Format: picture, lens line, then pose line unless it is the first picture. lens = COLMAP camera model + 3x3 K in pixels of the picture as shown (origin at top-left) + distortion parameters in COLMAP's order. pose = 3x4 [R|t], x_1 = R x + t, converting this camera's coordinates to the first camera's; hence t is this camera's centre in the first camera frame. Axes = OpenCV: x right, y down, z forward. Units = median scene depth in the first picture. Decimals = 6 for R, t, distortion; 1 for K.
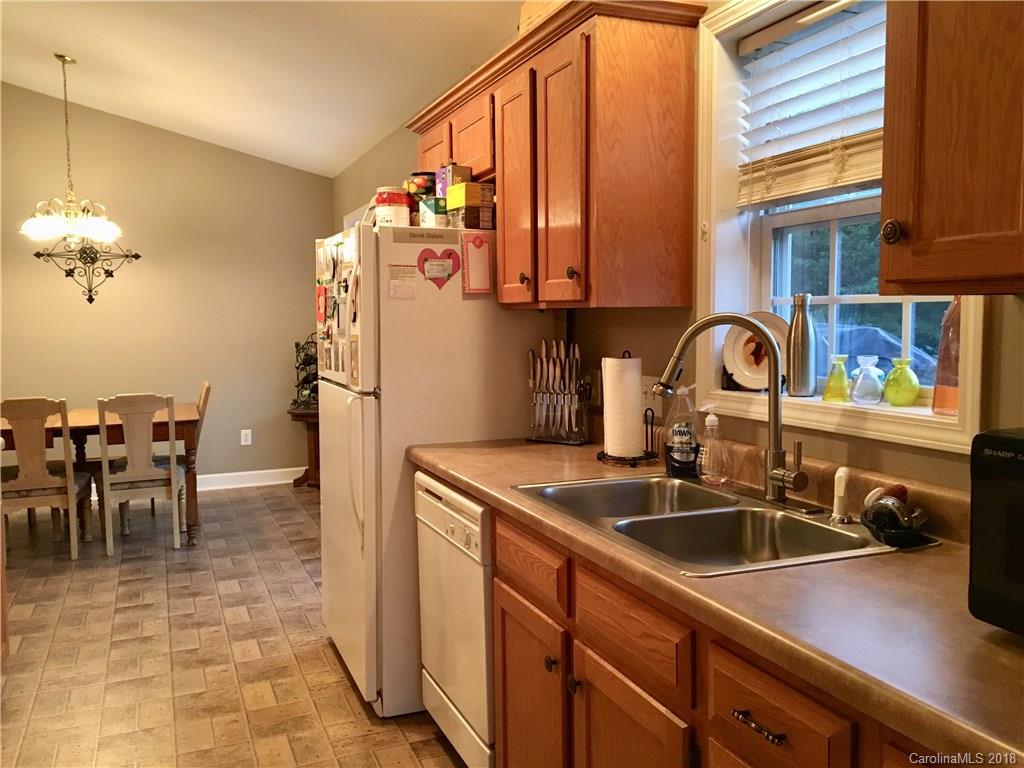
lens RADIAL K [[864.1, 0, 513.4], [0, 864.1, 380.8], [0, 0, 1]] dist [0.069552, -0.088718]
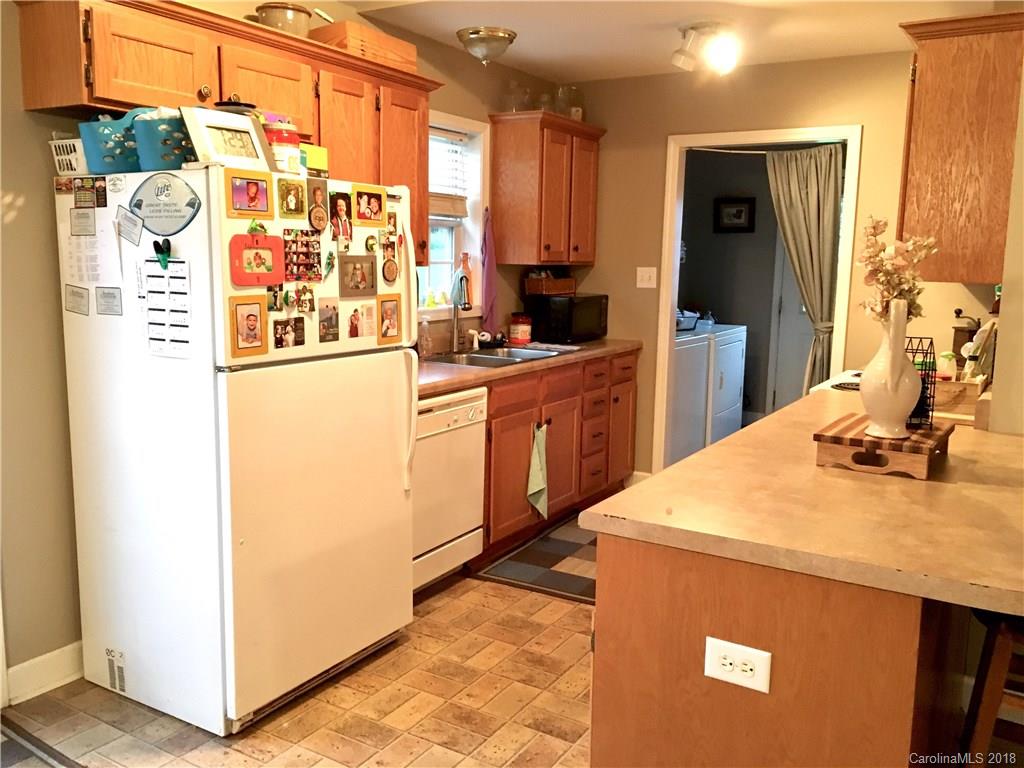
lens RADIAL K [[864.1, 0, 513.4], [0, 864.1, 380.8], [0, 0, 1]] dist [0.069552, -0.088718]
pose [[-0.586506, -0.117701, 0.801347, -1.052415], [0.053883, 0.981523, 0.183602, -0.124778], [-0.808151, 0.150863, -0.569327, 1.420643]]
